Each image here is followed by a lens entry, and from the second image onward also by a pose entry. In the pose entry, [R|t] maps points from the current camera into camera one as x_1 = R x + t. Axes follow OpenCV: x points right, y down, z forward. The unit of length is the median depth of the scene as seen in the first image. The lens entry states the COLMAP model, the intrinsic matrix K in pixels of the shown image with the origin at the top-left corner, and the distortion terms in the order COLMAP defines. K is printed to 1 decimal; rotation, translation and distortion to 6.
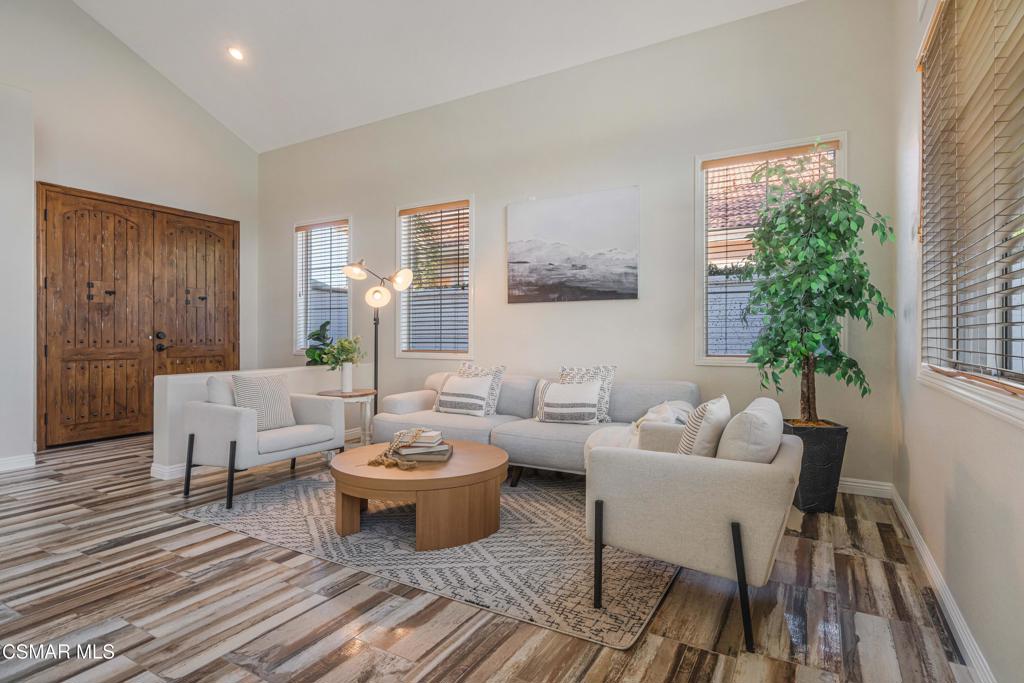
lens RADIAL K [[522.0, 0, 518.4], [0, 522.0, 336.1], [0, 0, 1]] dist [0.001728, 0.000467]
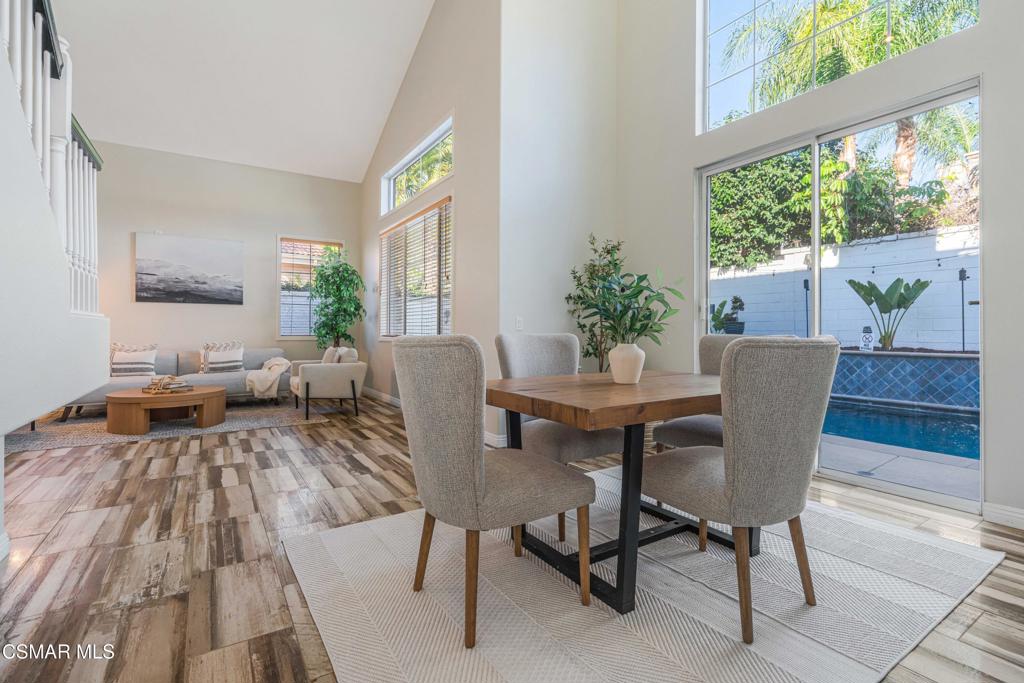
lens RADIAL K [[468.3, 0, 513.9], [0, 468.3, 332.8], [0, 0, 1]] dist [-0.002363, -0.000112]
pose [[0.459176, -0.001908, 0.888343, -0.769212], [-0.001312, 0.999995, 0.002826, 0.019425], [-0.888344, -0.002463, 0.459171, -0.563431]]
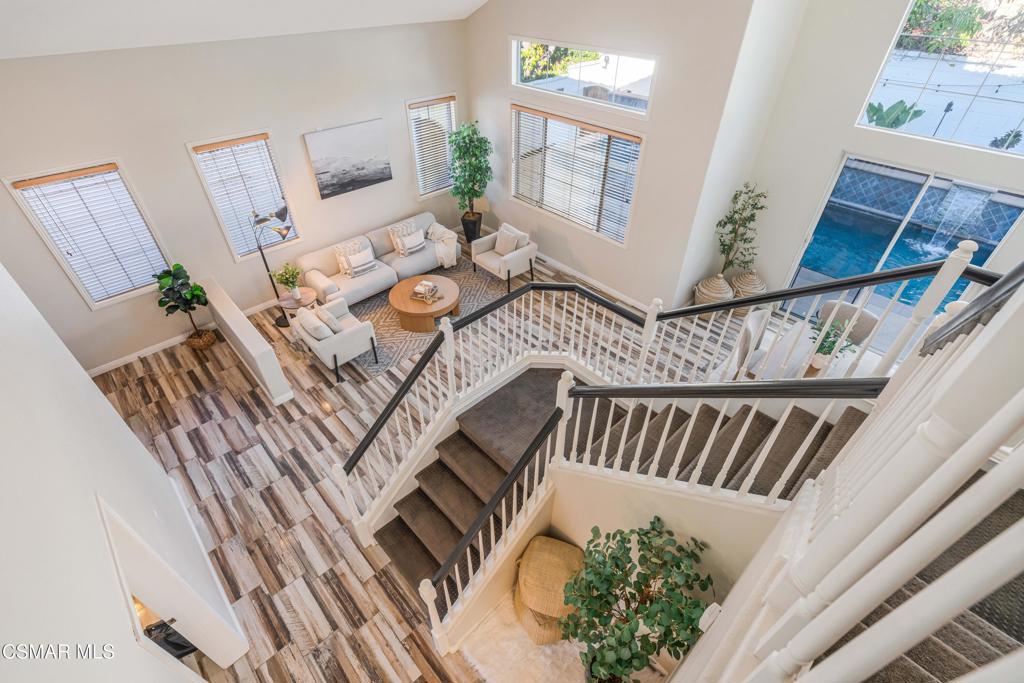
lens RADIAL K [[468.3, 0, 512.5], [0, 468.3, 340.2], [0, 0, 1]] dist [-0.002363, -0.000112]
pose [[0.285921, -0.610656, 0.738477, -1.341374], [-0.011022, 0.768502, 0.639752, -0.748969], [-0.958190, -0.191058, 0.213001, 0.054402]]
